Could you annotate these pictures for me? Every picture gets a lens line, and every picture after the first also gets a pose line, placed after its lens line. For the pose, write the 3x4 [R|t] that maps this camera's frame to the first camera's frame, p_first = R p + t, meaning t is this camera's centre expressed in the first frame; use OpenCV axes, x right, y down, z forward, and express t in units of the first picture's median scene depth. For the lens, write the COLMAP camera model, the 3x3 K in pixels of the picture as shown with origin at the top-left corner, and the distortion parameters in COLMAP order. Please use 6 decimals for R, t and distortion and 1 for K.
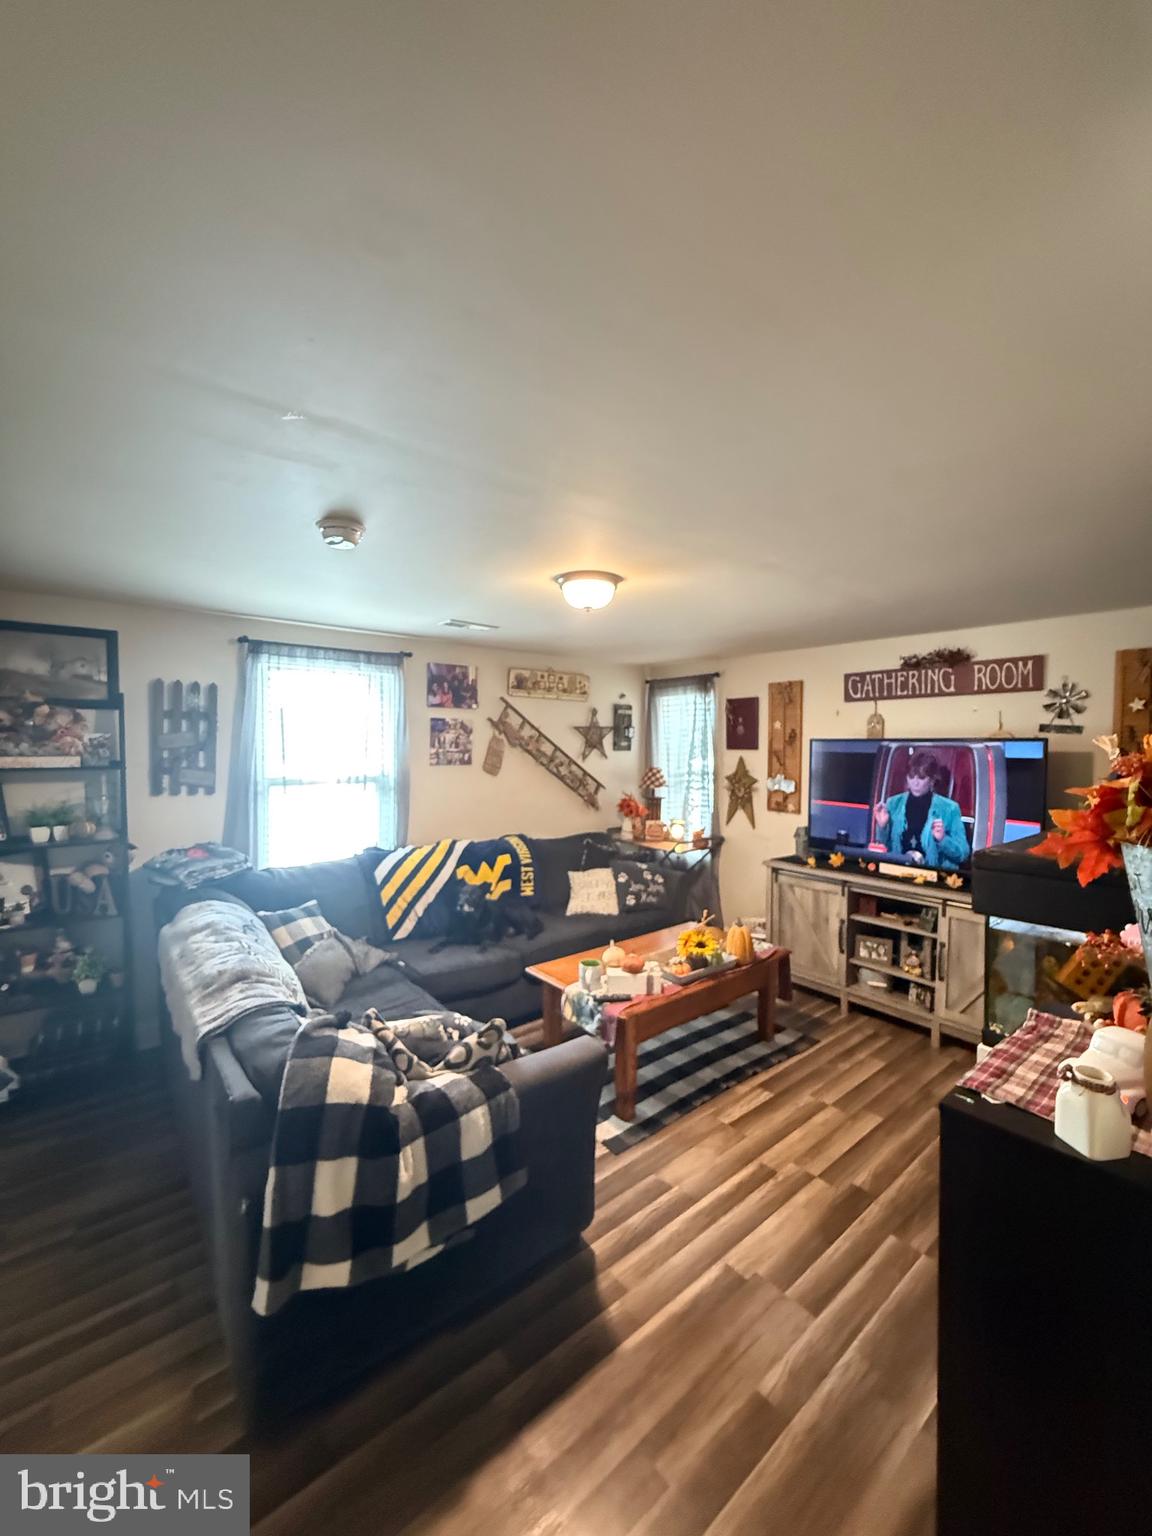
lens RADIAL K [[607.1, 0, 570.6], [0, 607.1, 770.0], [0, 0, 1]] dist [0.000748, -0.000304]
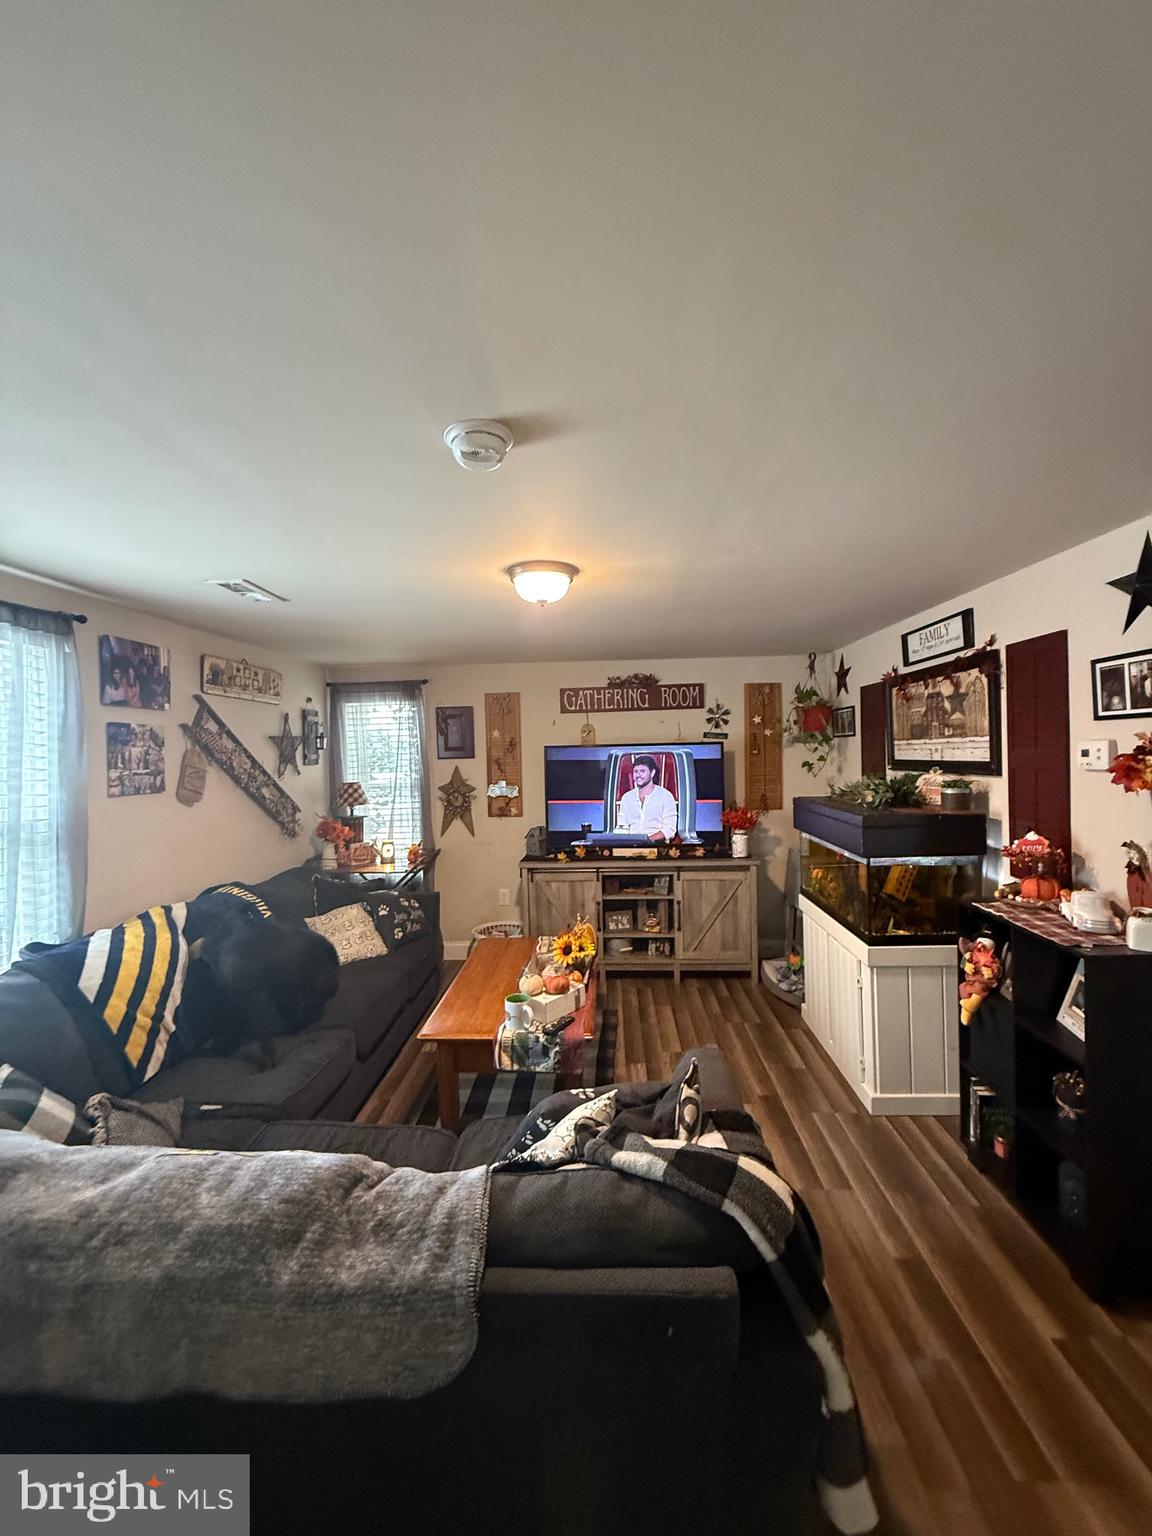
lens RADIAL K [[607.1, 0, 569.1], [0, 607.1, 770.7], [0, 0, 1]] dist [0.000748, -0.000304]
pose [[0.676432, -0.044783, 0.735142, -0.370047], [0.058652, 0.998255, 0.006843, -0.011262], [-0.734166, 0.038489, 0.677878, 0.217845]]
